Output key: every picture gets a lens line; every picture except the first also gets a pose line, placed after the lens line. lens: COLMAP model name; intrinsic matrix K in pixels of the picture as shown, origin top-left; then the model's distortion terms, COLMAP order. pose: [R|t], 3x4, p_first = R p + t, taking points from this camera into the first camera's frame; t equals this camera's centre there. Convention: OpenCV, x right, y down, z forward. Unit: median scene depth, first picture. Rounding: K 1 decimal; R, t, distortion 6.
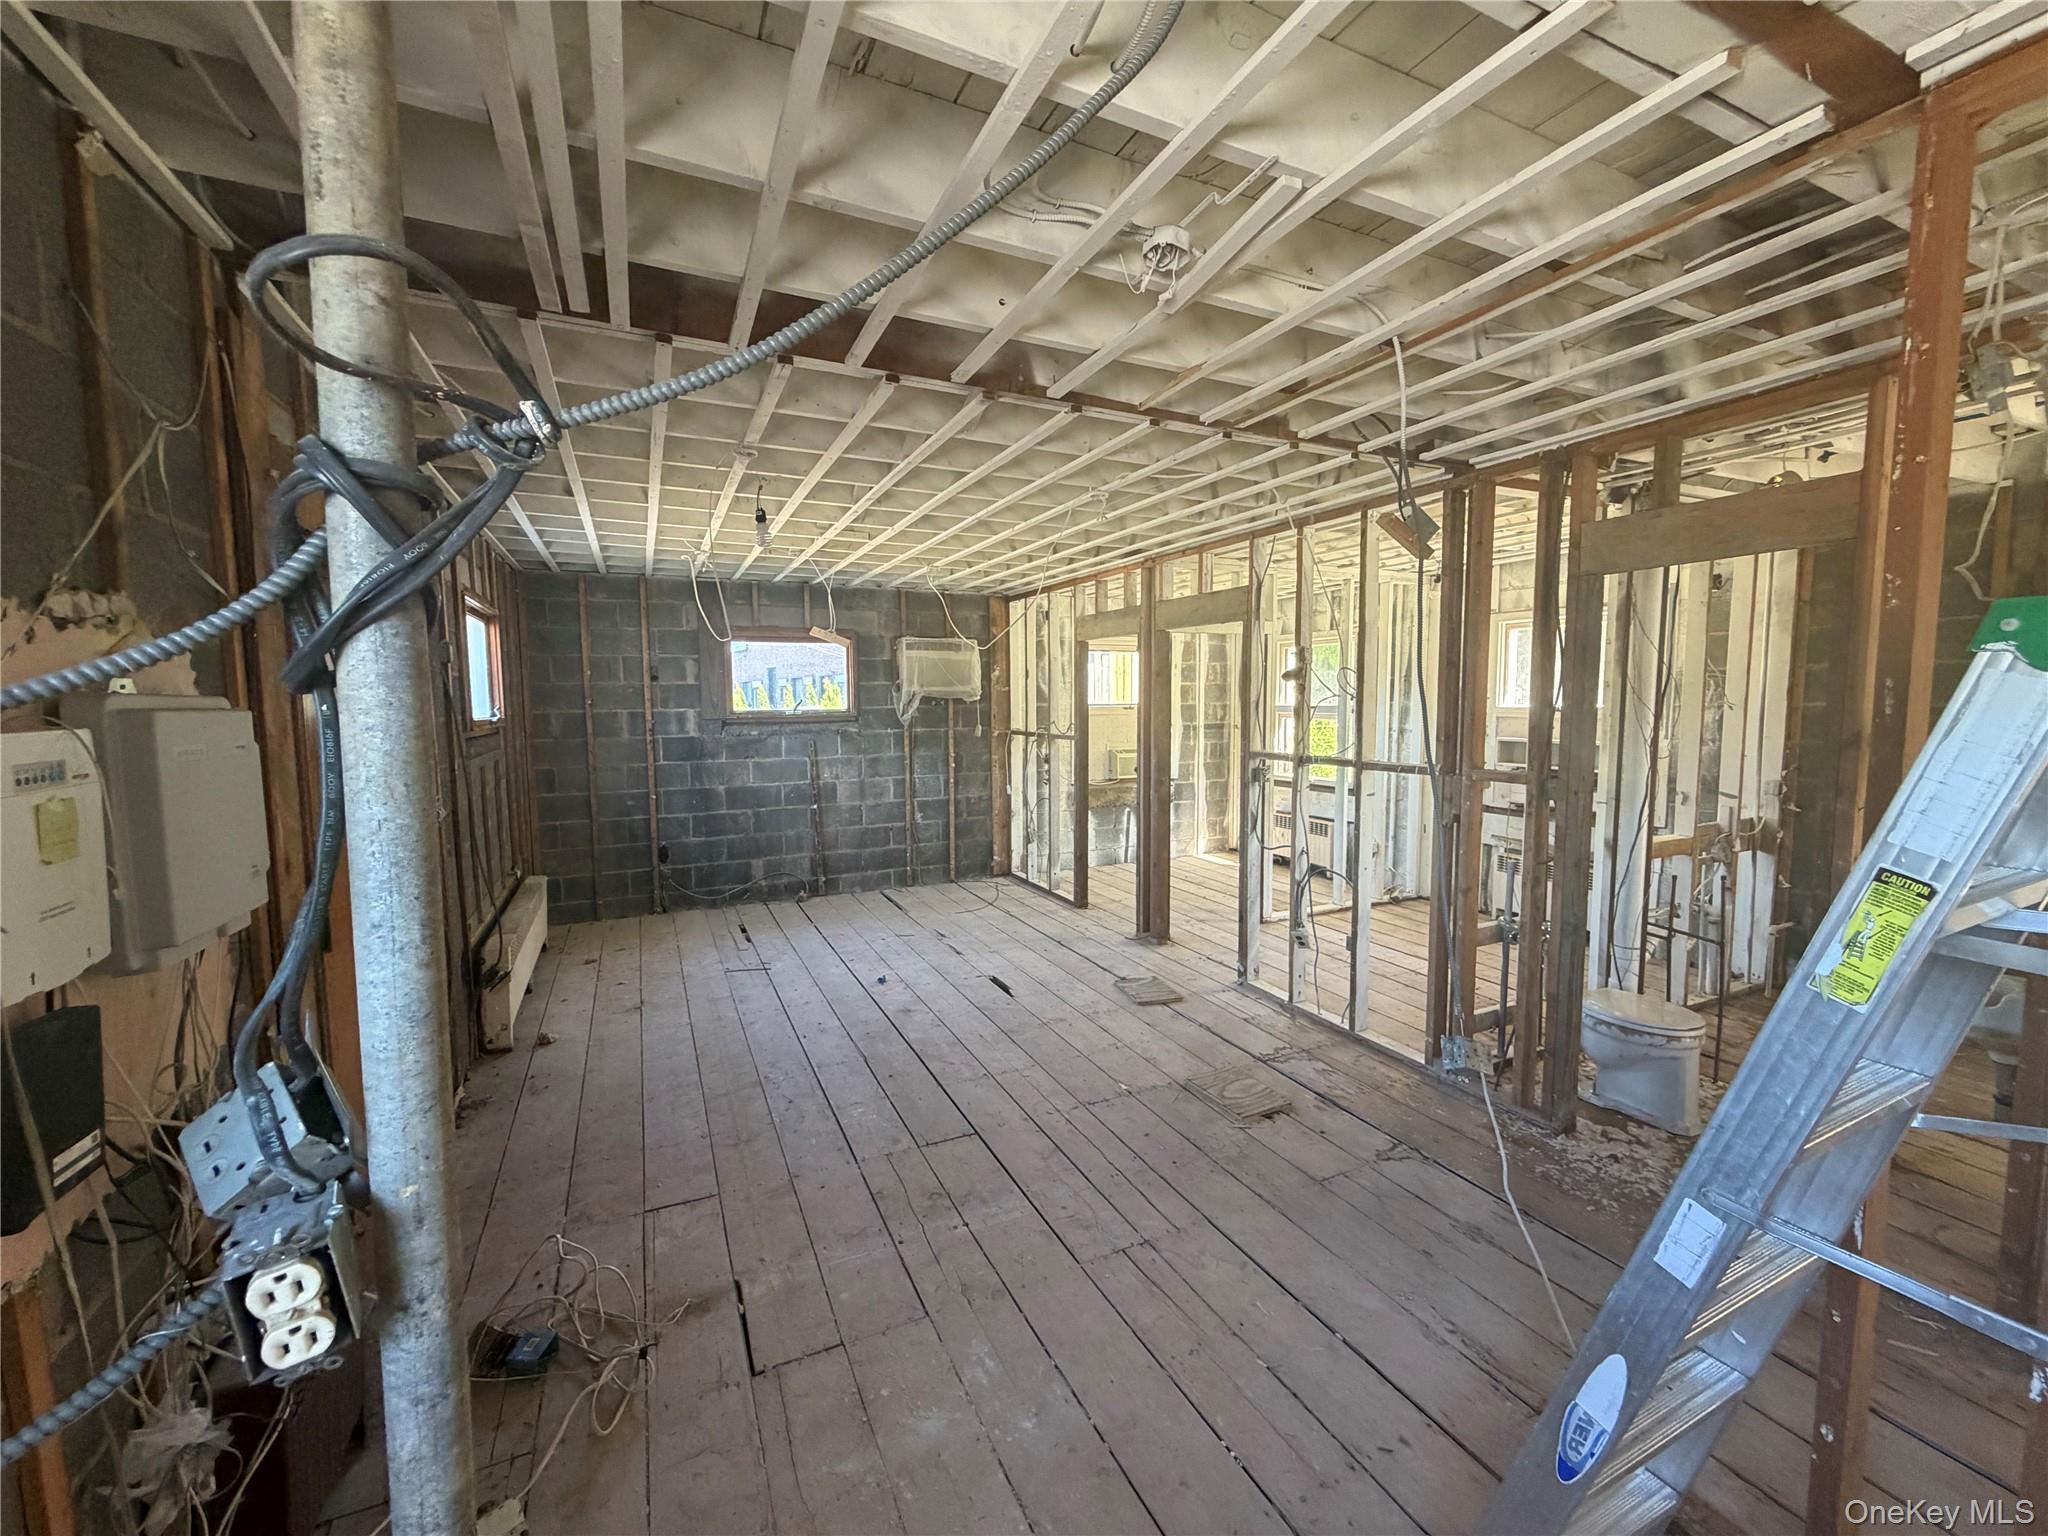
lens RADIAL K [[825.4, 0, 1019.8], [0, 825.4, 765.3], [0, 0, 1]] dist [0.002432, -0.000181]
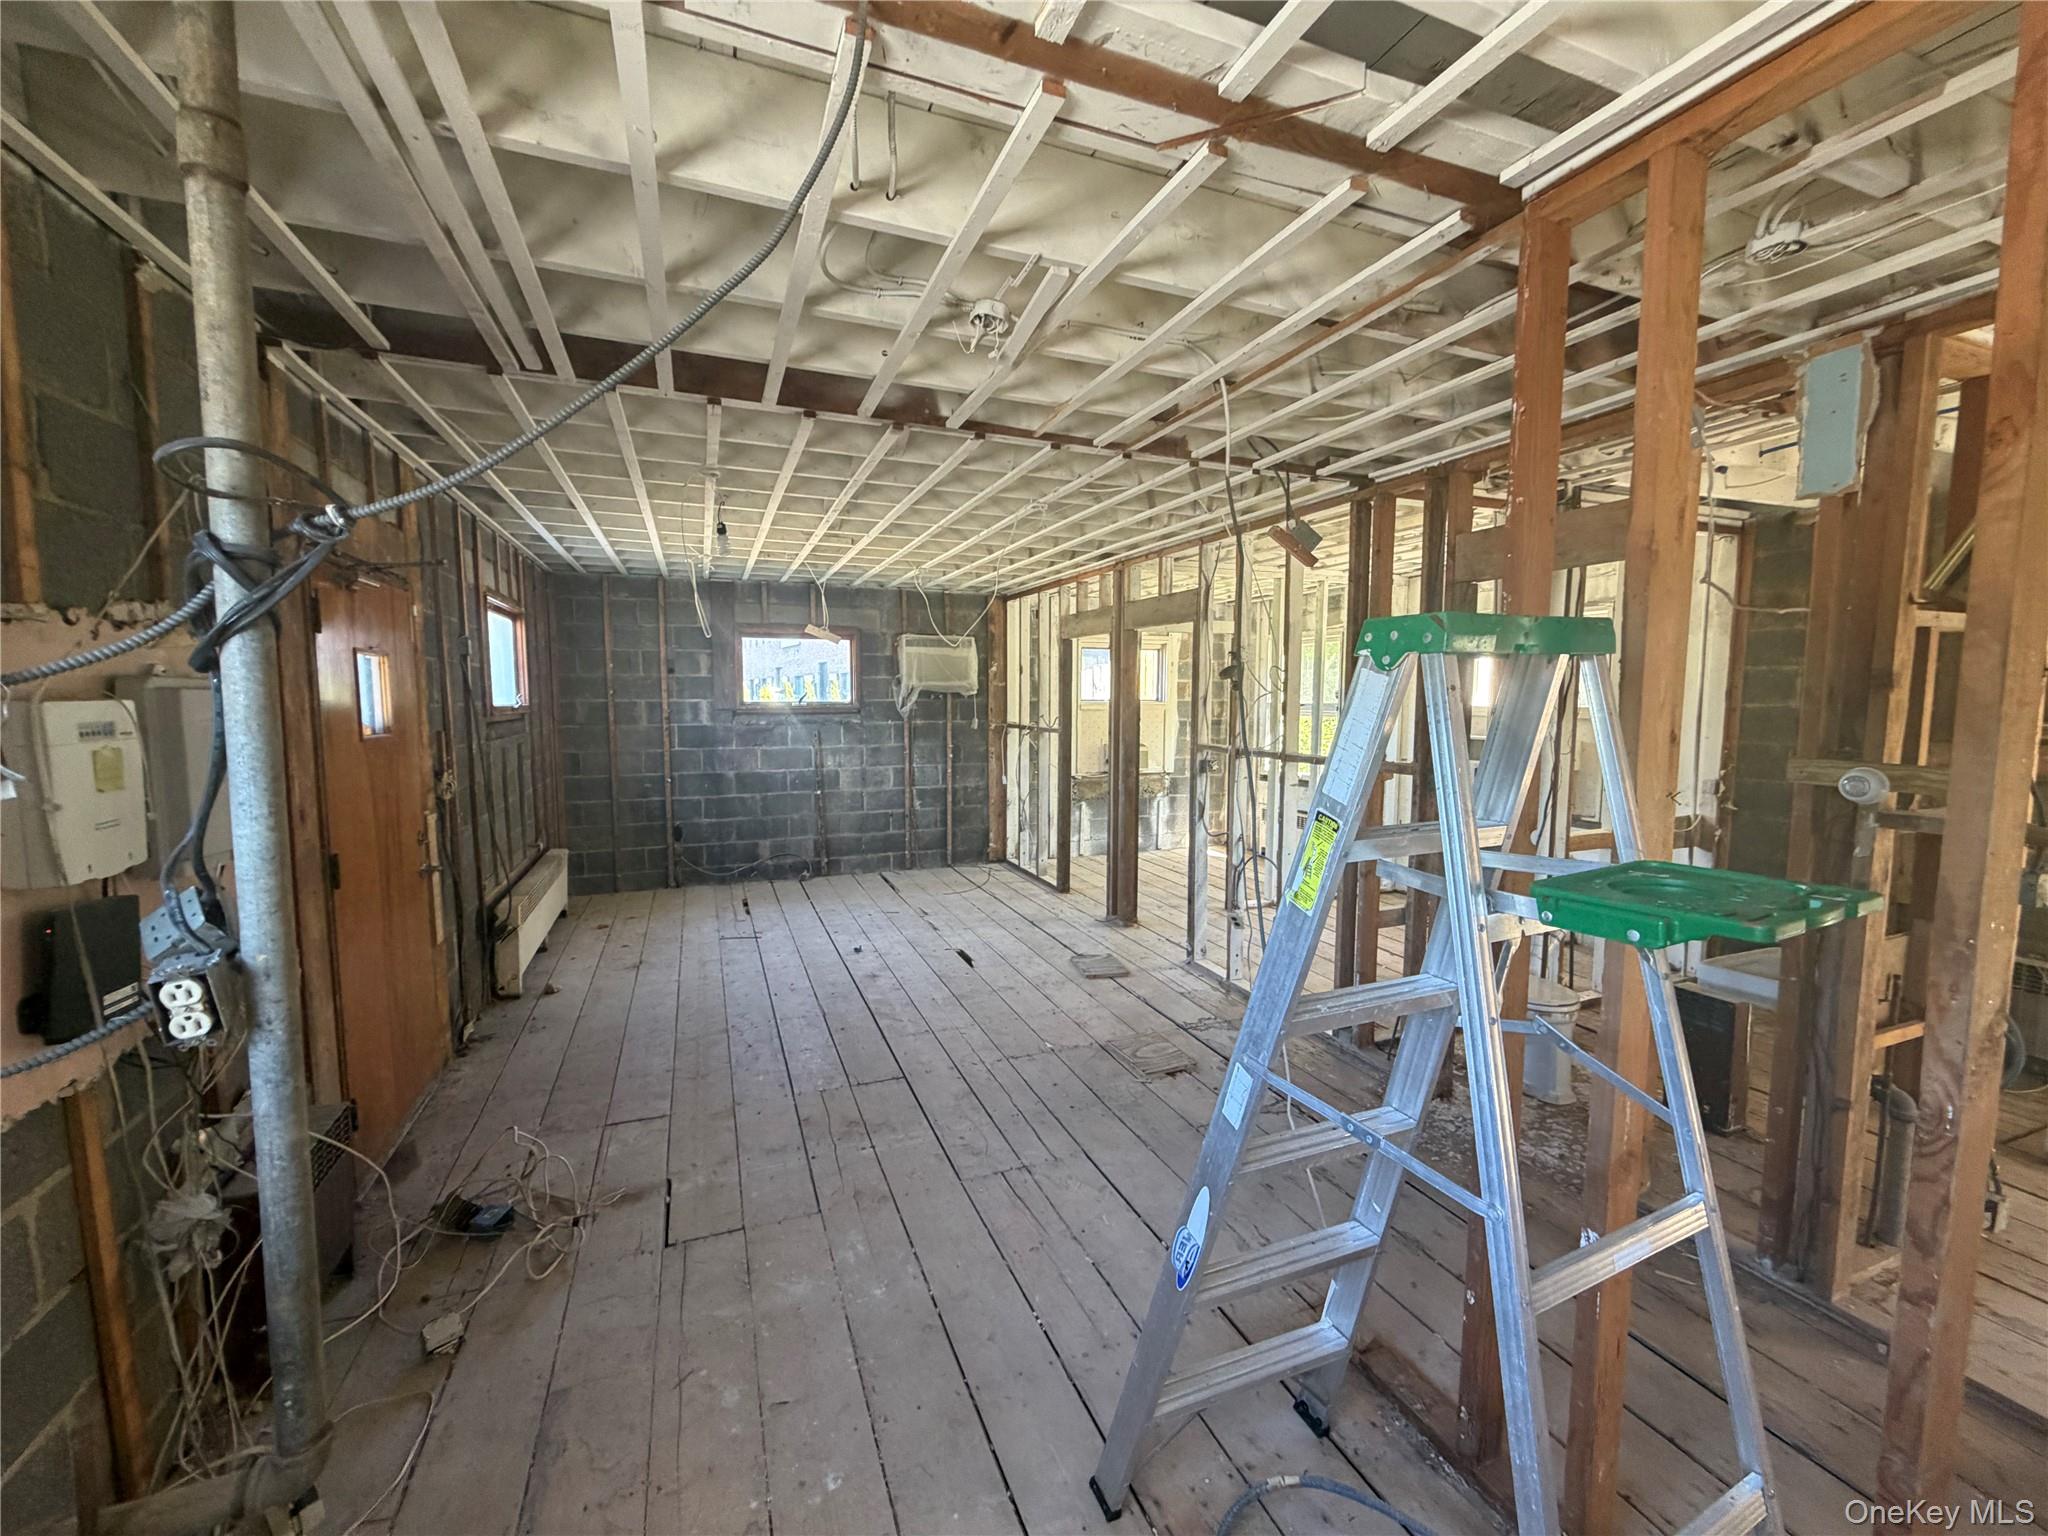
lens RADIAL K [[825.4, 0, 1018.1], [0, 825.4, 765.7], [0, 0, 1]] dist [0.002432, -0.000181]
pose [[0.997944, 0.015644, -0.062154, 0.173837], [-0.015348, 0.999868, 0.005244, 0.013542], [0.062228, -0.004279, 0.998053, -0.116628]]
